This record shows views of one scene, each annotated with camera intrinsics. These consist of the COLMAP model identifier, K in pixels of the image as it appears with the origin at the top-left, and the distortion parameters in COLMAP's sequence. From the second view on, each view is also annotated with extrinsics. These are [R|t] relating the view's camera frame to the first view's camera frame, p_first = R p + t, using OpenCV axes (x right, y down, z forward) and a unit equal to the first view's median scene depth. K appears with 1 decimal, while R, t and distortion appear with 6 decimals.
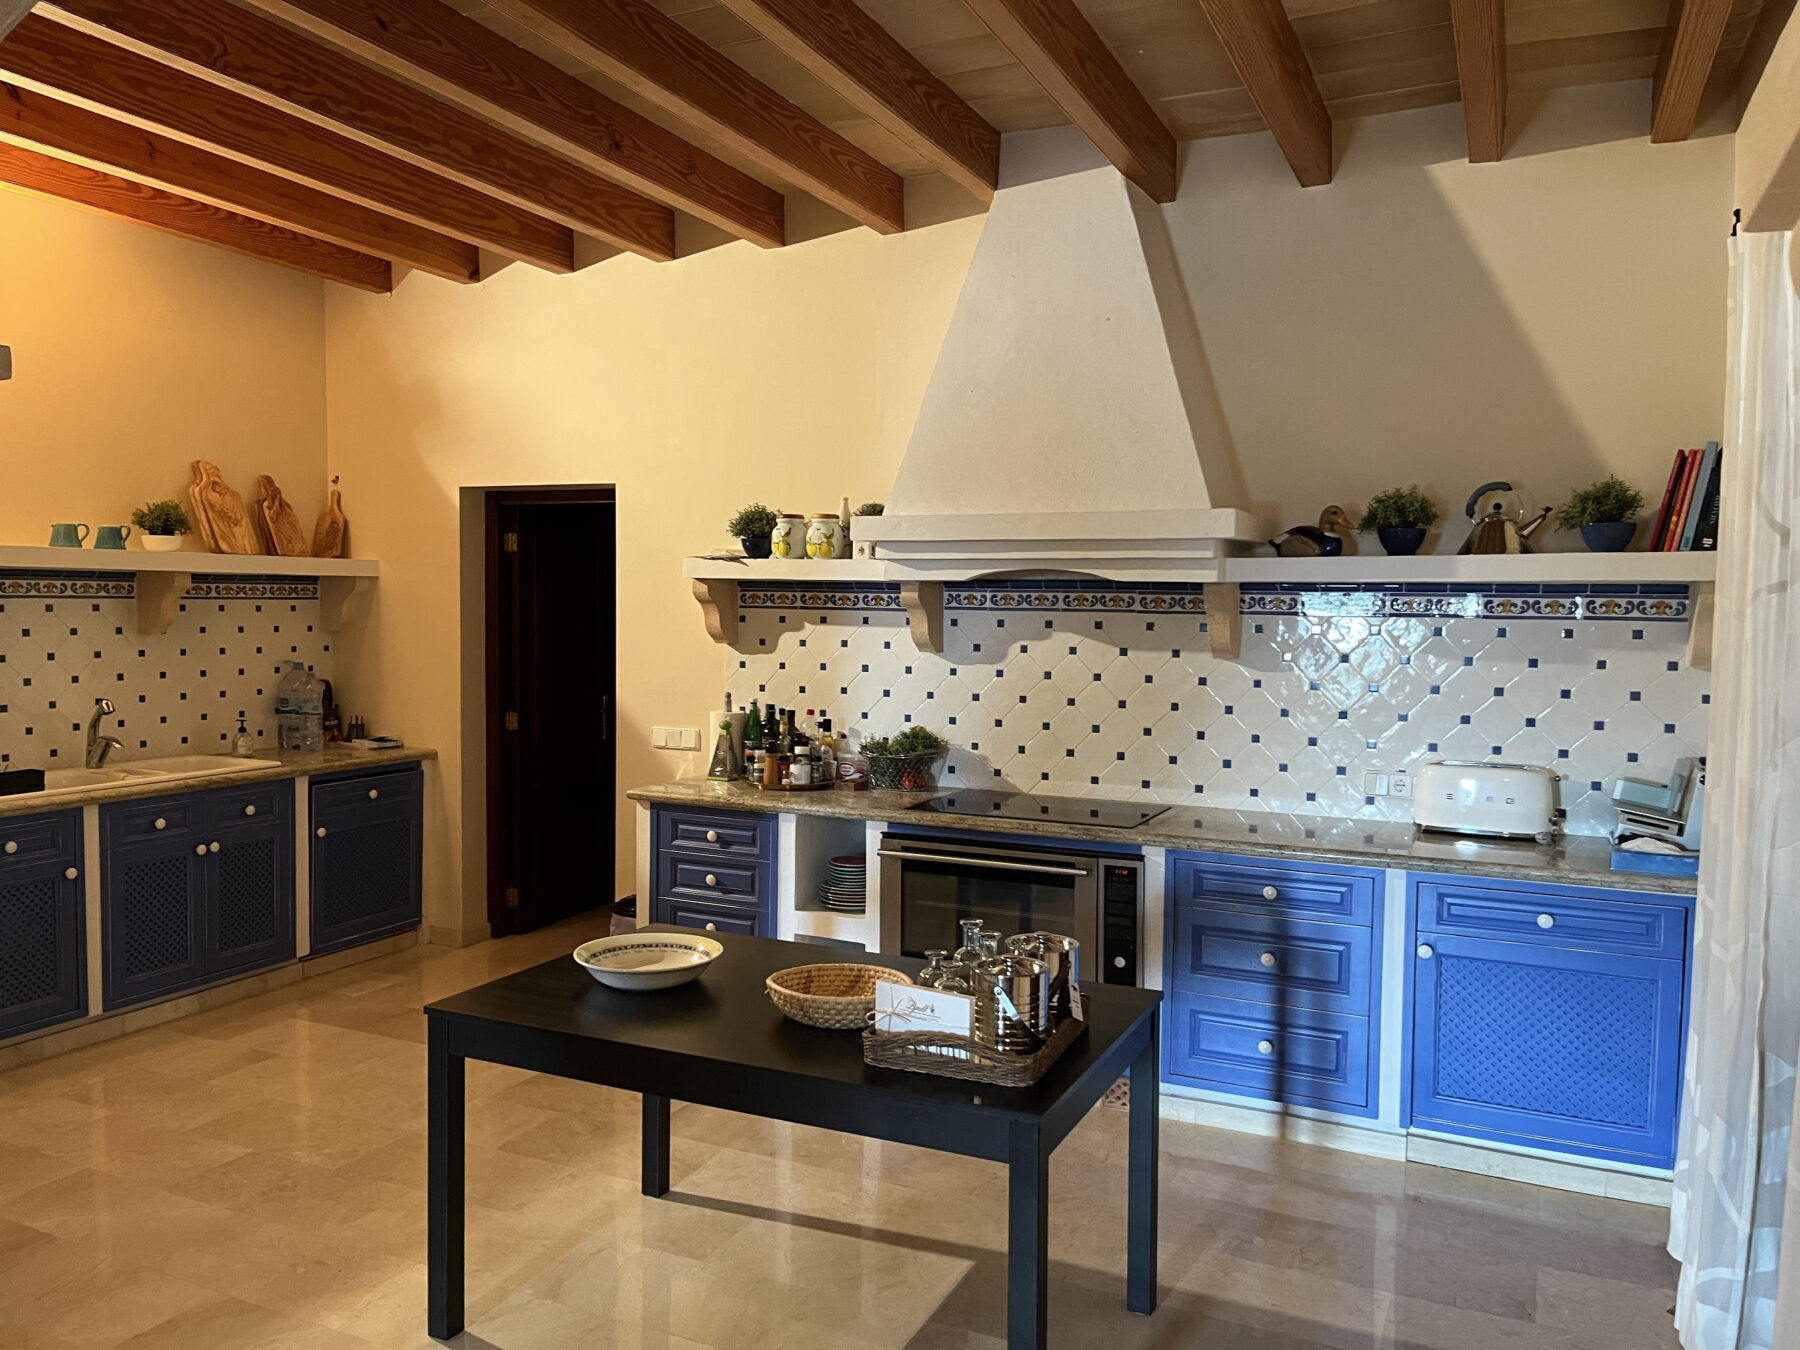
lens RADIAL K [[1398.1, 0, 900.0], [0, 1398.1, 675.0], [0, 0, 1]] dist [0.054386, -0.001937]
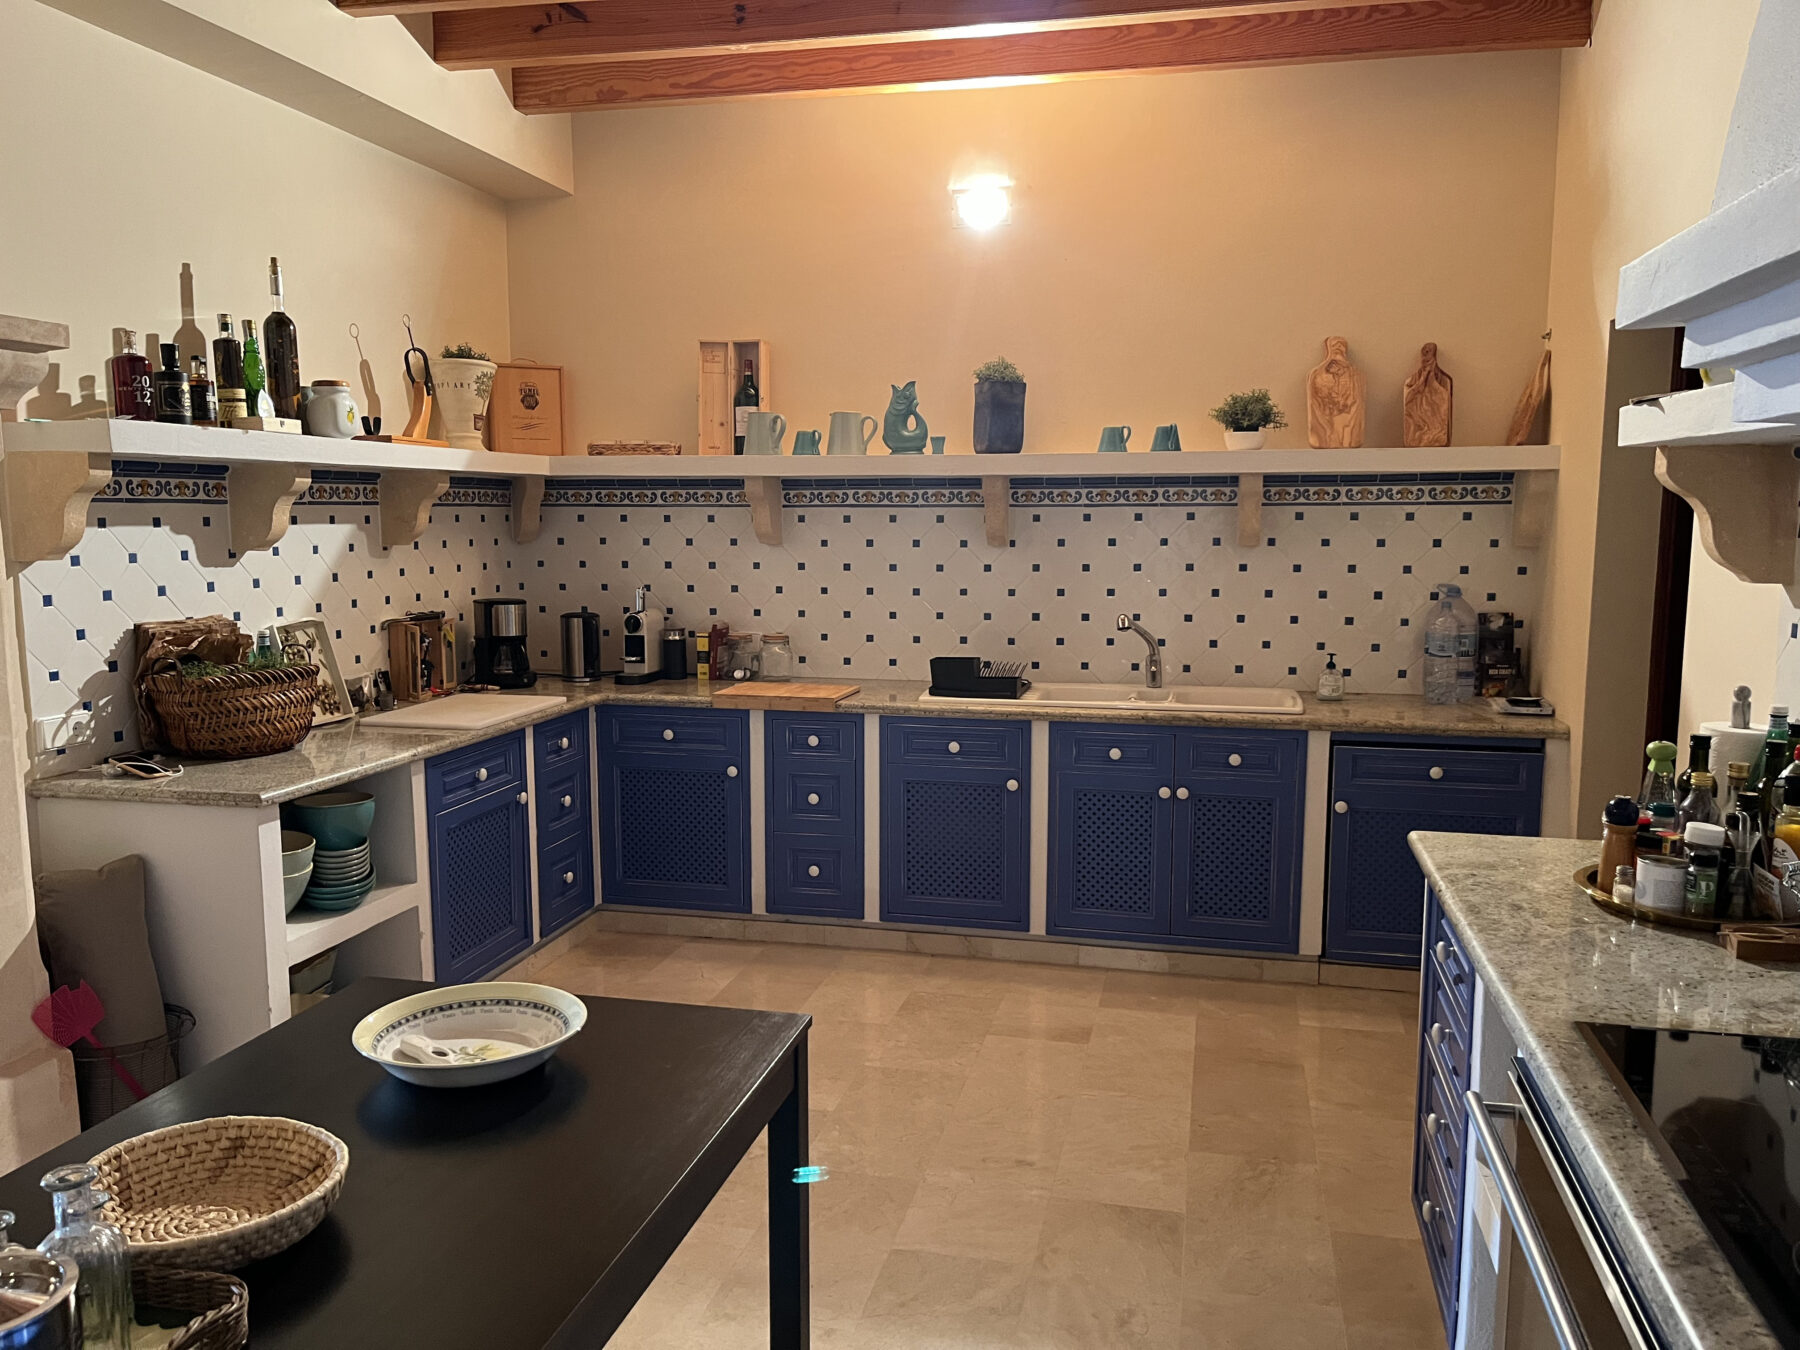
lens RADIAL K [[1398.1, 0, 900.0], [0, 1398.1, 675.0], [0, 0, 1]] dist [0.054386, -0.001937]
pose [[0.194490, 0.109888, -0.974730, 0.307673], [-0.049268, 0.993545, 0.102179, -0.029357], [0.979666, 0.028150, 0.198649, 0.653204]]
